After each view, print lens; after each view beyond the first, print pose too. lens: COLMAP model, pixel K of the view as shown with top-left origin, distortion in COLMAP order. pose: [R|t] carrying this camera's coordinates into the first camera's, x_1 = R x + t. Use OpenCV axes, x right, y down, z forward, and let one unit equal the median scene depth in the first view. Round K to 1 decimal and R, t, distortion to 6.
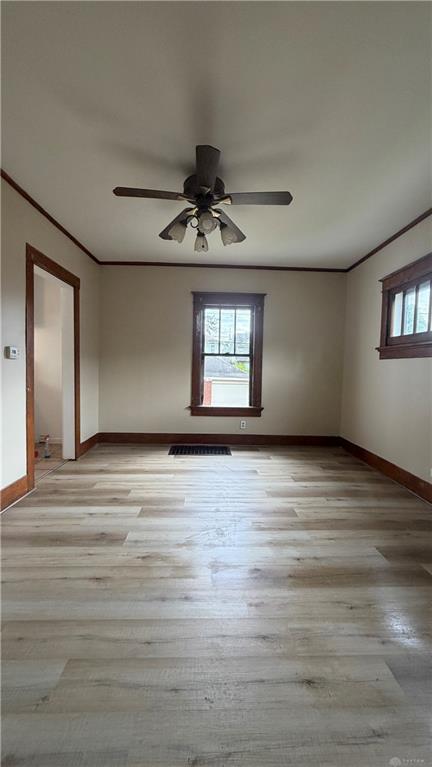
lens RADIAL K [[306.6, 0, 216.0], [0, 306.6, 383.5], [0, 0, 1]] dist [-0.000410, 0.000016]
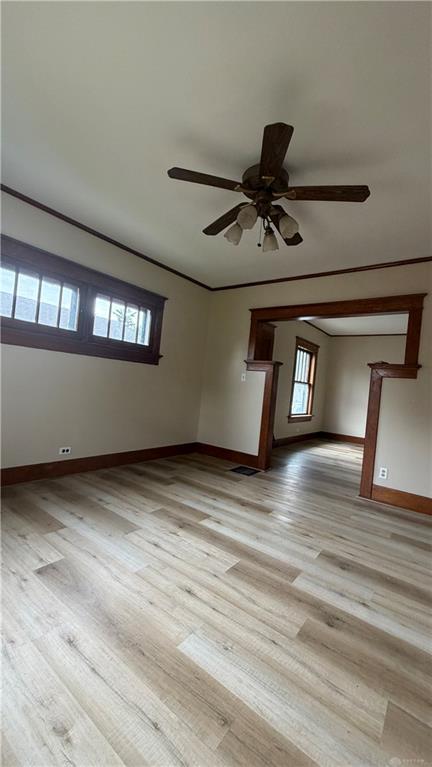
lens RADIAL K [[306.6, 0, 216.0], [0, 306.6, 383.5], [0, 0, 1]] dist [-0.000410, 0.000016]
pose [[-0.775035, -0.091121, 0.625314, -0.531397], [-0.078583, 0.995766, 0.047704, -0.080565], [-0.627013, -0.012167, -0.778914, 1.746403]]
